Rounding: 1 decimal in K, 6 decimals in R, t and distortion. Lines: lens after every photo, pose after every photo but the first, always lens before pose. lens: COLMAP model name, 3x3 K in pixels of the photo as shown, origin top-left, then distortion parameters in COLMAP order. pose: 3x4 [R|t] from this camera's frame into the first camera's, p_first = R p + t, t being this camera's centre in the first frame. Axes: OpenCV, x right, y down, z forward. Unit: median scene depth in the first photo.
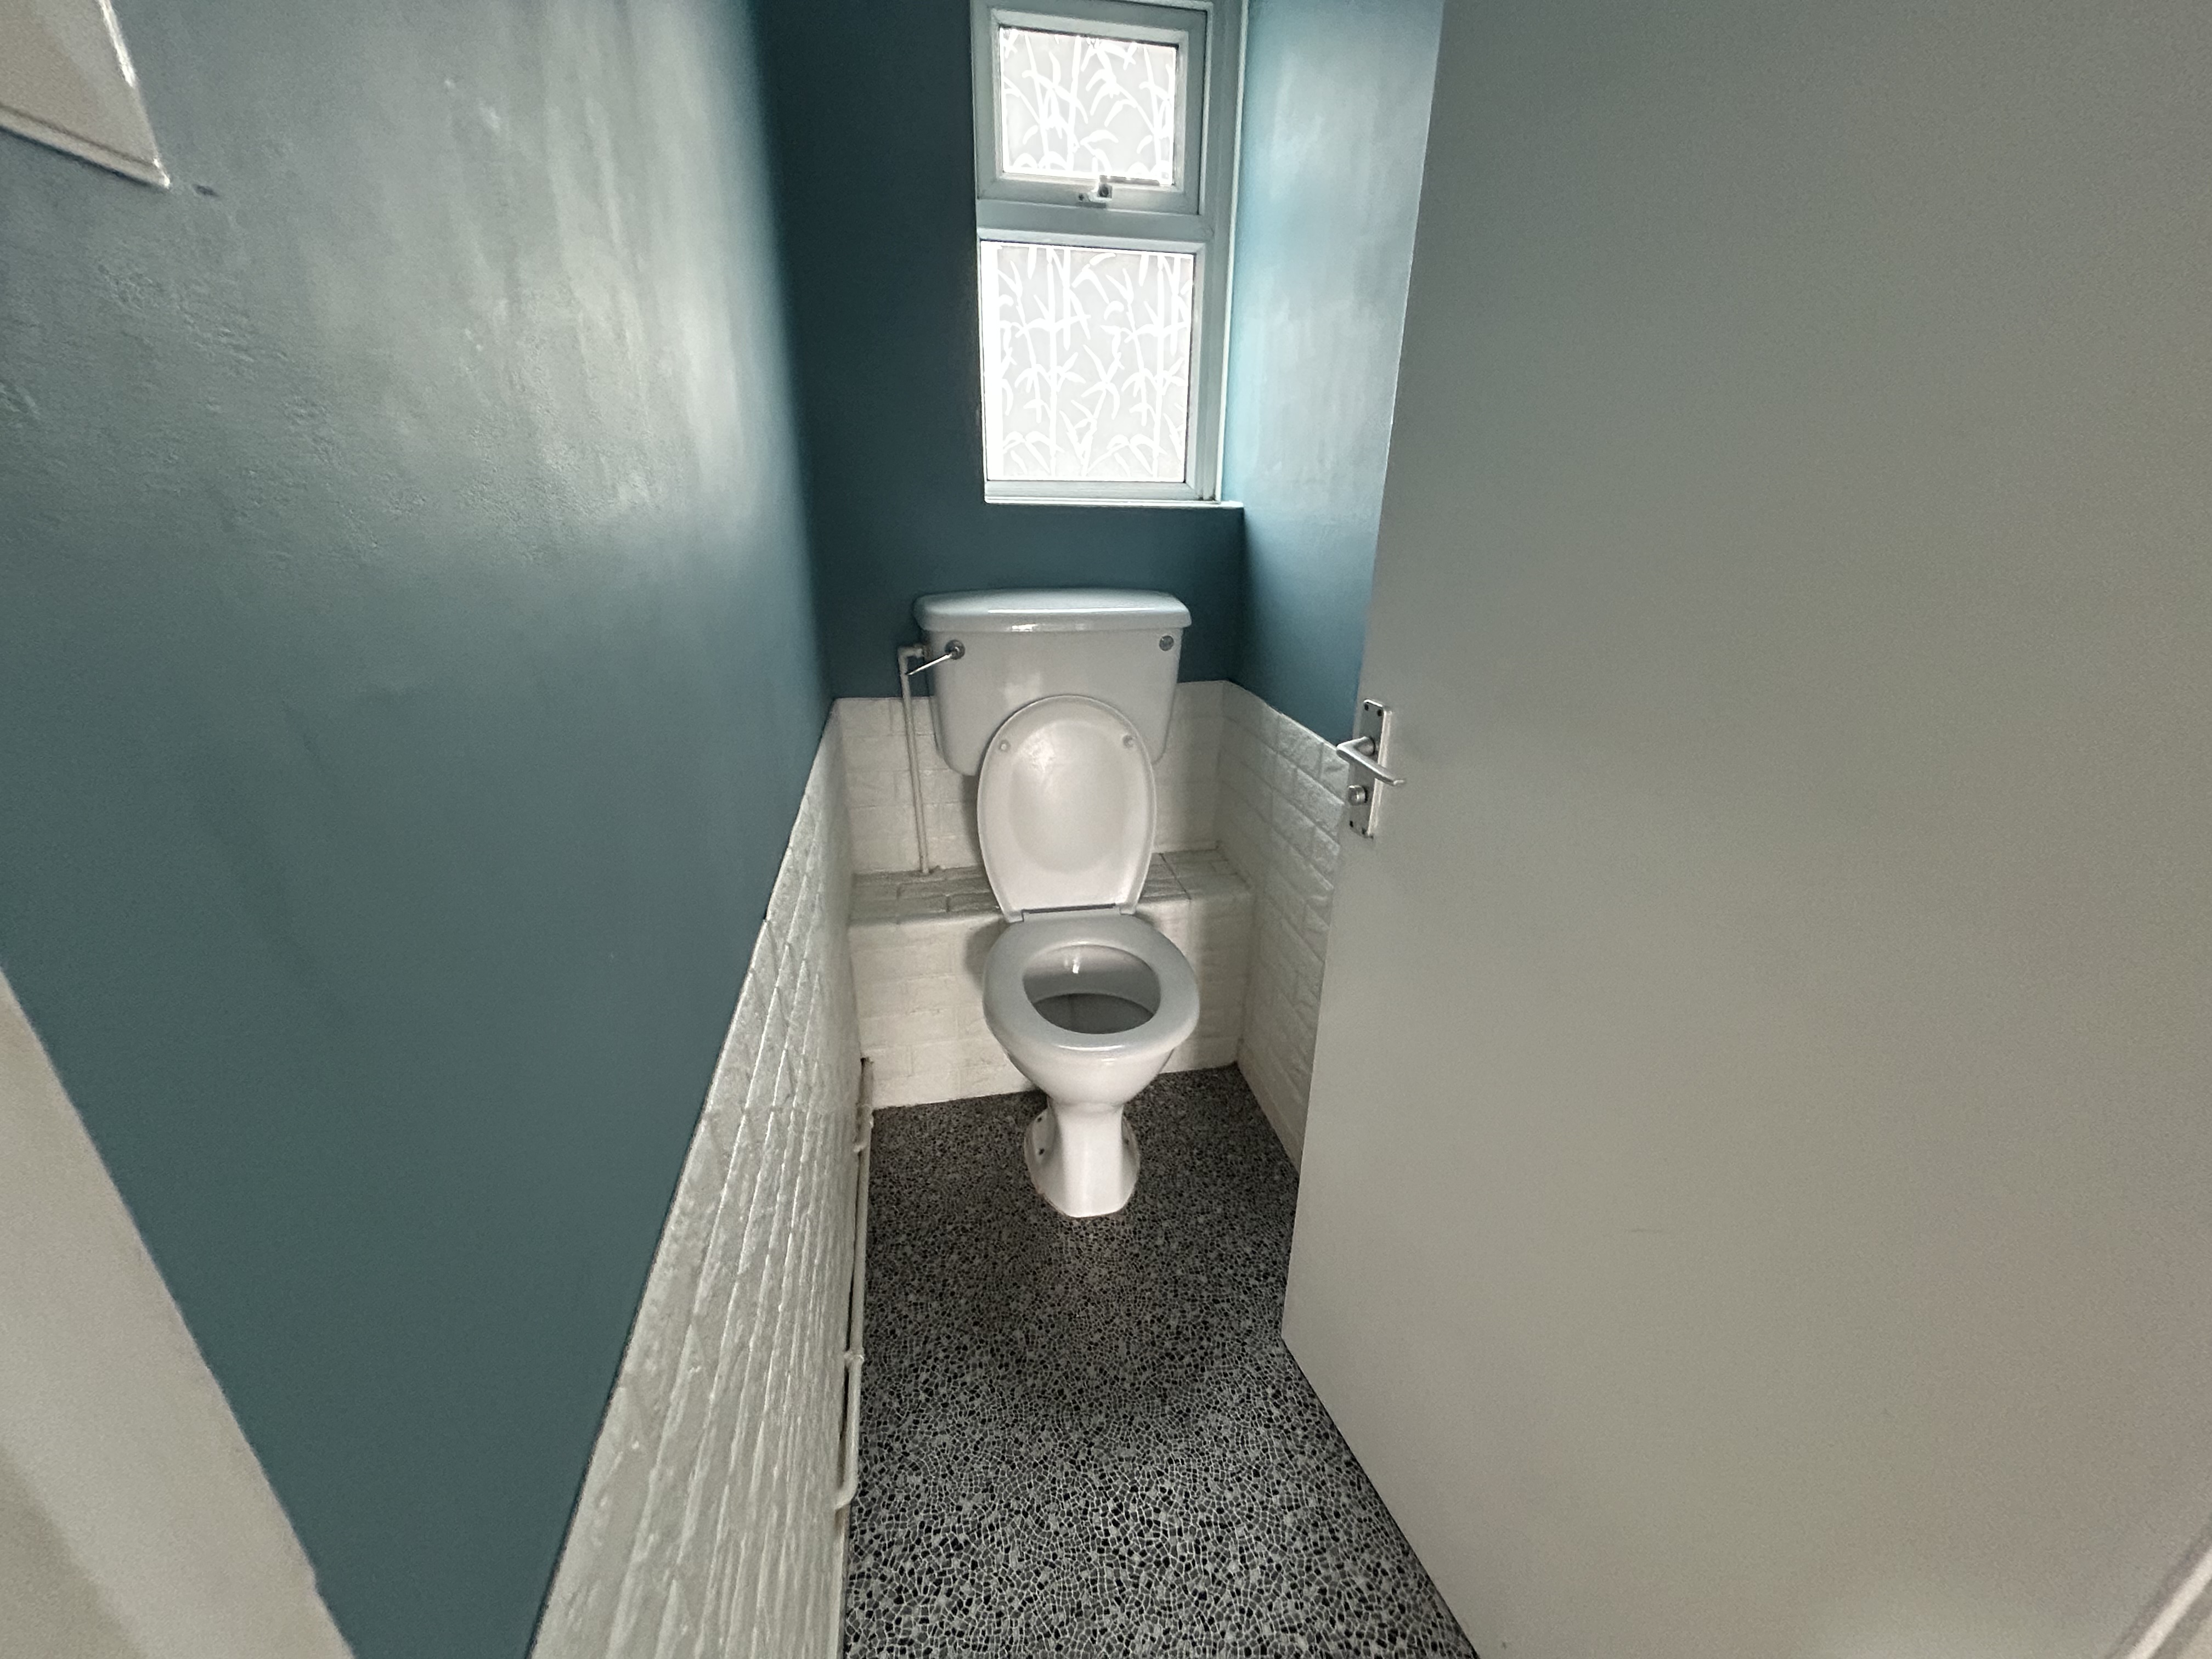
lens RADIAL K [[890.3, 0, 1110.4], [0, 890.3, 832.1], [0, 0, 1]] dist [-0.003697, -0.000616]
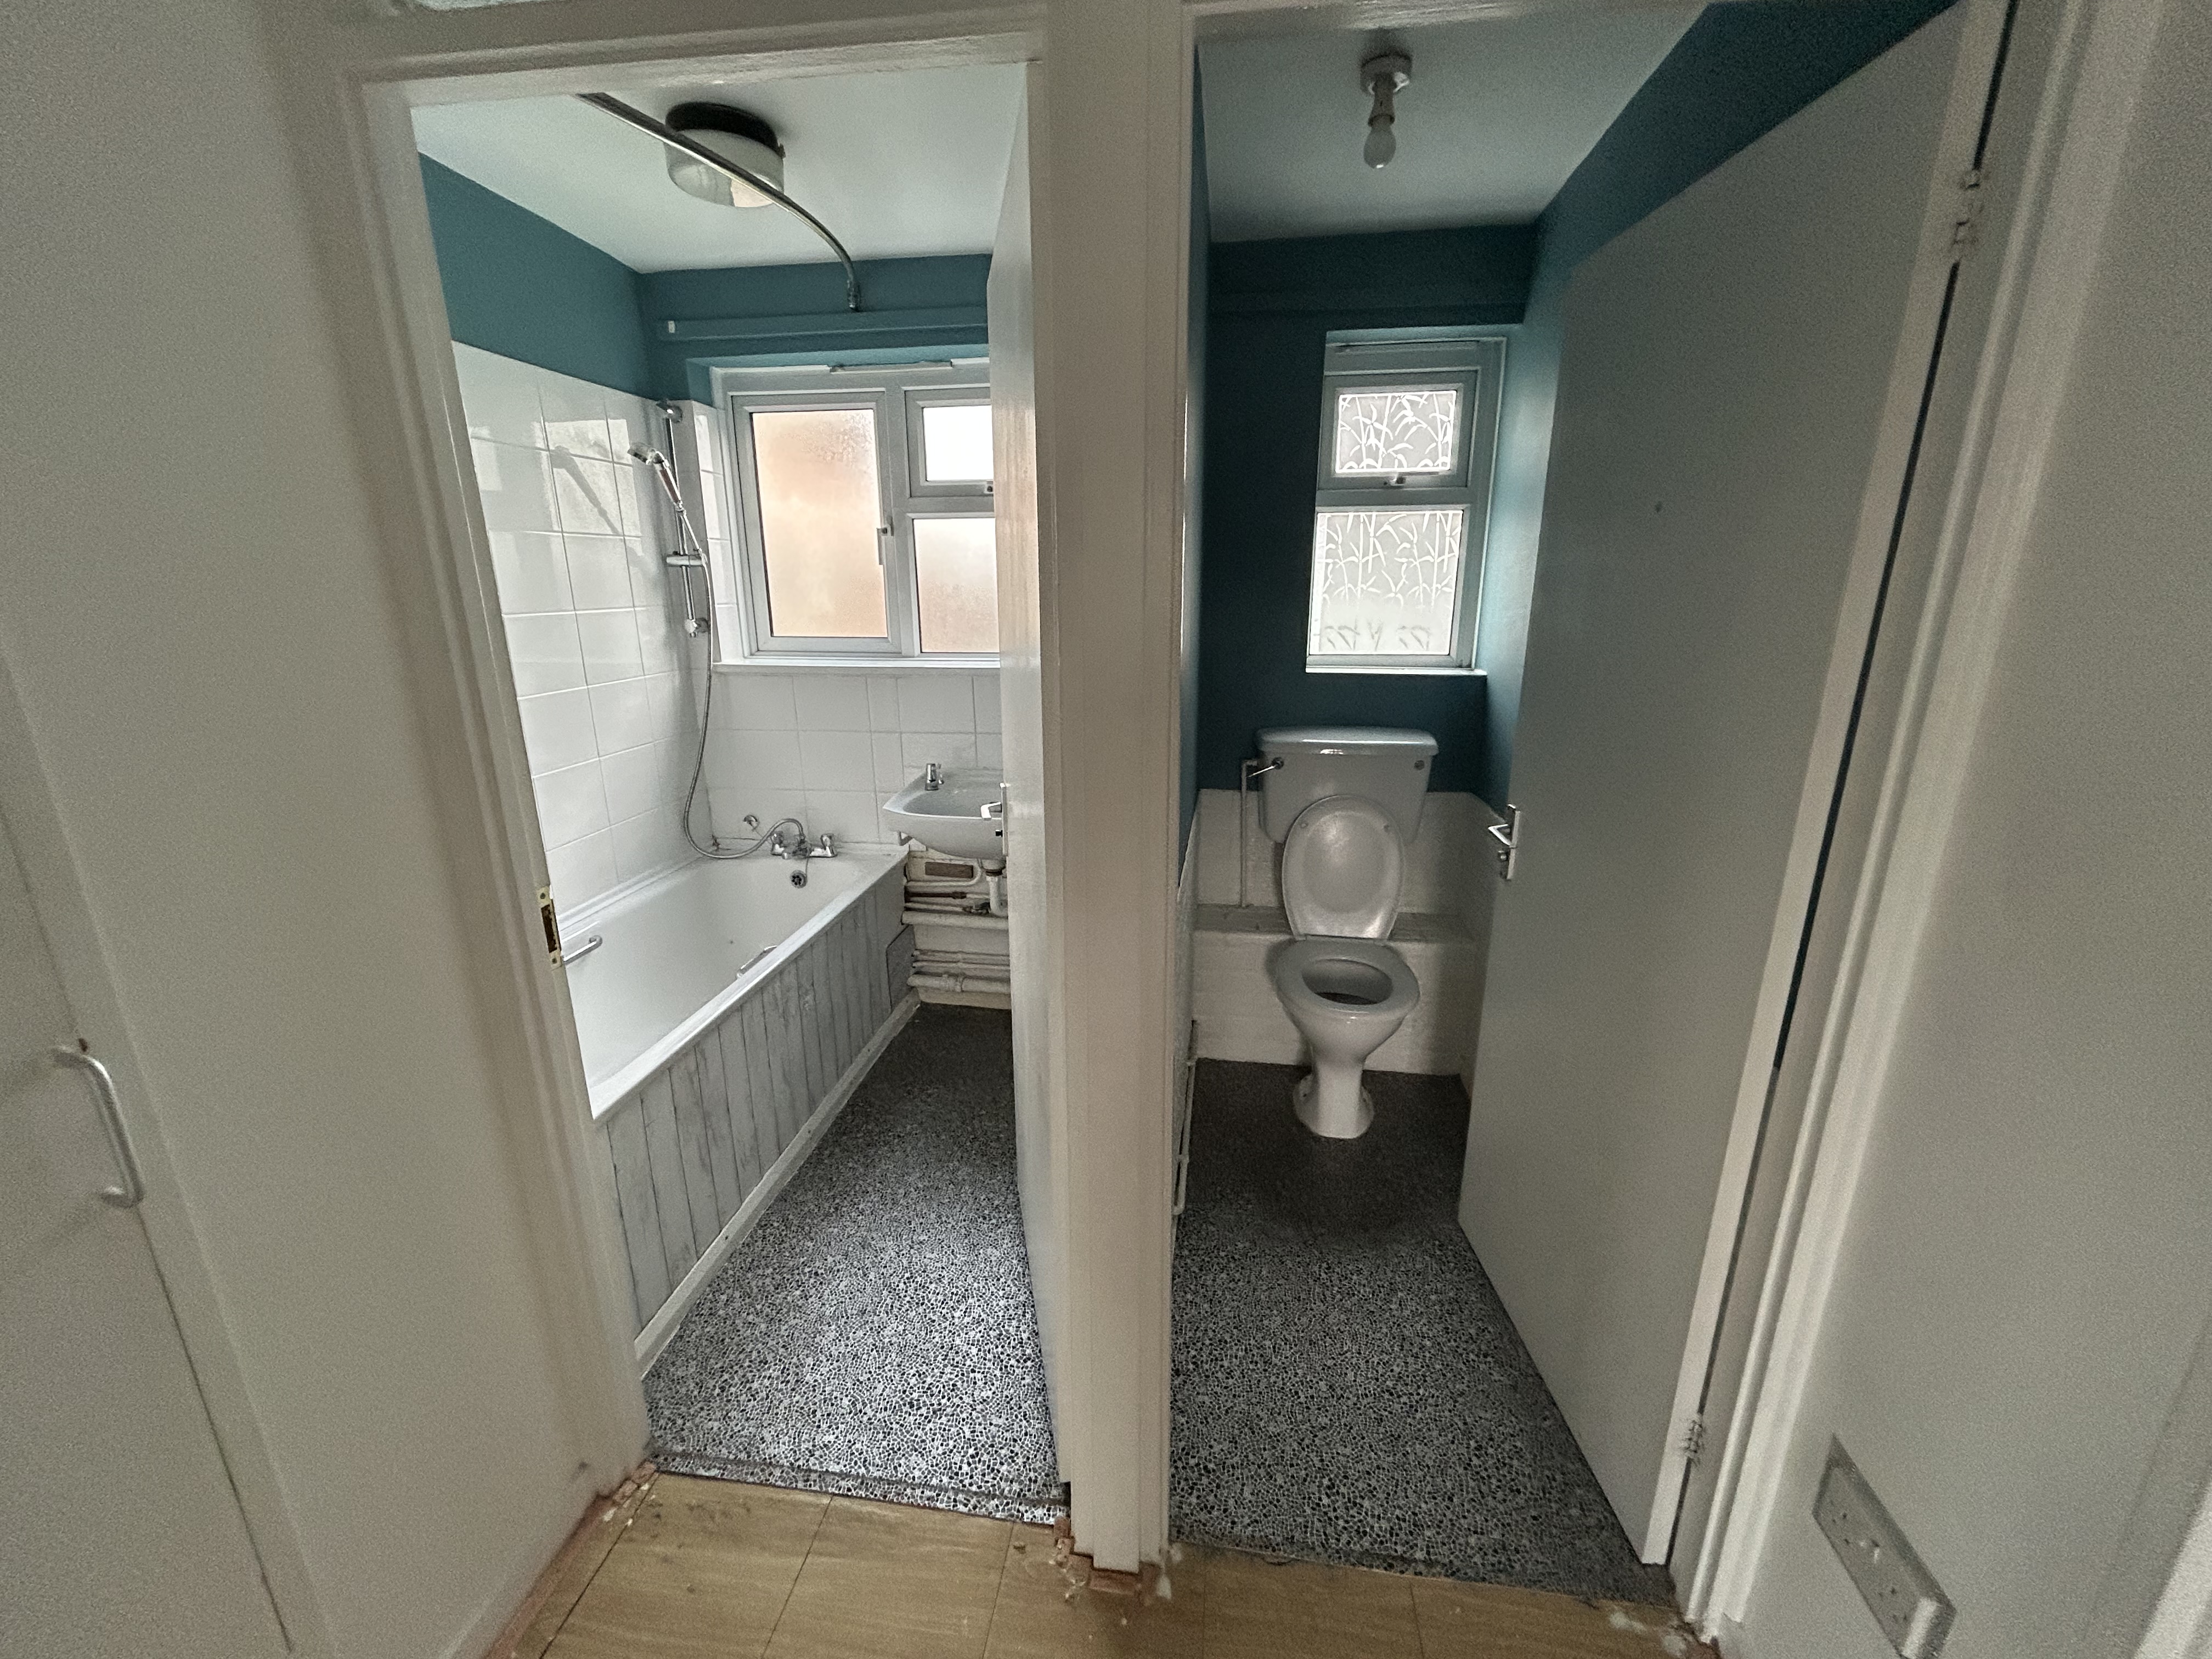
lens RADIAL K [[890.3, 0, 1110.4], [0, 890.3, 832.1], [0, 0, 1]] dist [-0.003697, -0.000616]
pose [[0.939823, 0.074621, -0.333414, 0.080267], [-0.112292, 0.989109, -0.095155, 0.098796], [0.322682, 0.126869, 0.937966, -0.551852]]
